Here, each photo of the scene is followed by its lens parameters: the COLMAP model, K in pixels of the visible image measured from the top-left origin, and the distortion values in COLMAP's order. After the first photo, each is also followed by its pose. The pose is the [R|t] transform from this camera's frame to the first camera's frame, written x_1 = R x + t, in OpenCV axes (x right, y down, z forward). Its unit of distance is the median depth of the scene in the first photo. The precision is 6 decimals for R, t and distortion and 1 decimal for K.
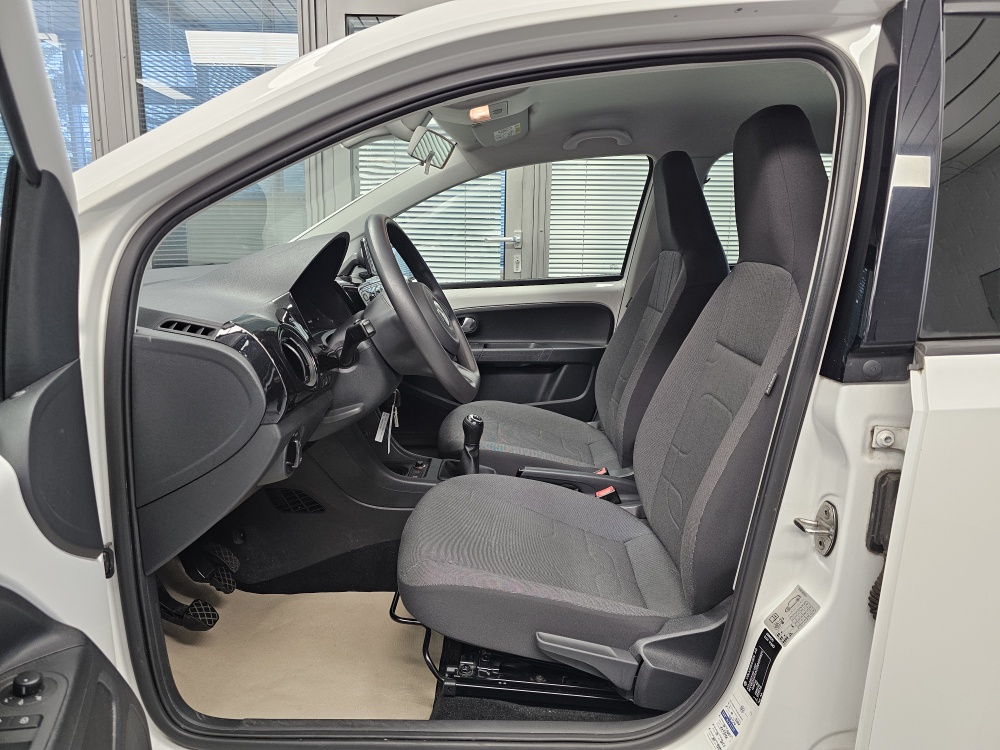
lens RADIAL K [[671.2, 0, 501.0], [0, 671.2, 375.4], [0, 0, 1]] dist [0.018173, -0.024363]
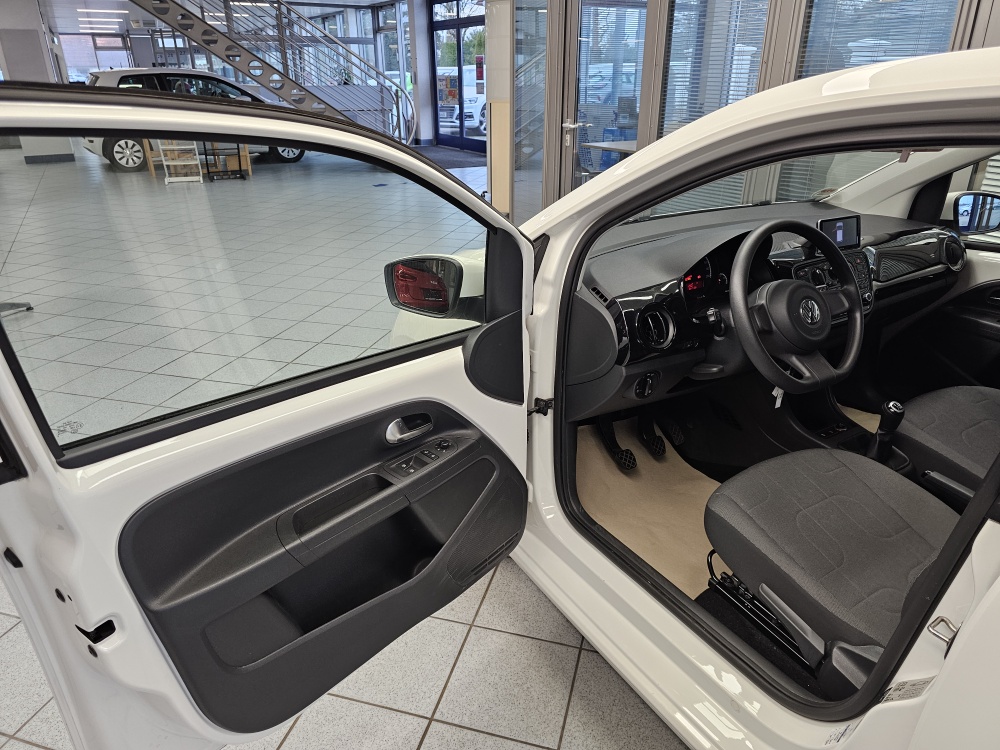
lens RADIAL K [[671.2, 0, 507.6], [0, 671.2, 377.7], [0, 0, 1]] dist [0.018173, -0.024363]
pose [[0.505148, 0.331841, -0.796685, 0.801247], [-0.145404, 0.942651, 0.300444, -0.340487], [0.850696, -0.035927, 0.524429, -0.065978]]
